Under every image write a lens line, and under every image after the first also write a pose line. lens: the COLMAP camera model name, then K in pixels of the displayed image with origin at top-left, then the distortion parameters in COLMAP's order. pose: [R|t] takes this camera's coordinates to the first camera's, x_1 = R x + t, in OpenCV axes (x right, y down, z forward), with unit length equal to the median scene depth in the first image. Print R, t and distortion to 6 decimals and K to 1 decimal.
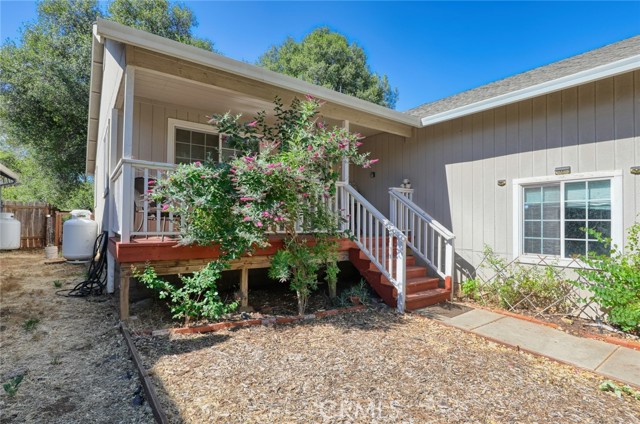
lens RADIAL K [[326.4, 0, 320.0], [0, 326.4, 212.6], [0, 0, 1]] dist [-0.006906, -0.000881]
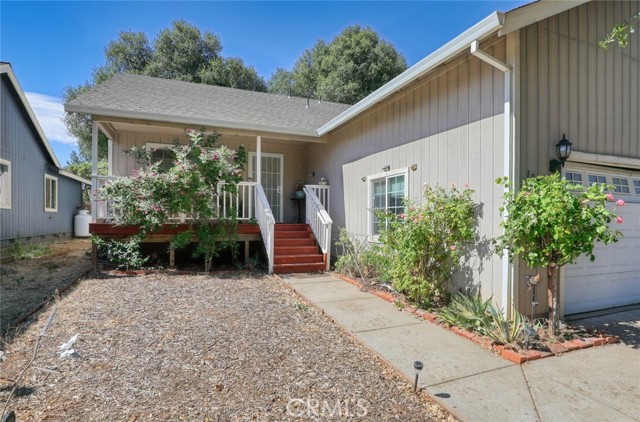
lens RADIAL K [[348.5, 0, 322.3], [0, 348.5, 213.0], [0, 0, 1]] dist [-0.022646, 0.002342]
pose [[0.969915, -0.011987, -0.243150, 0.753860], [0.014558, 0.999855, 0.008779, 0.025696], [0.243010, -0.012055, 0.969949, -0.358123]]
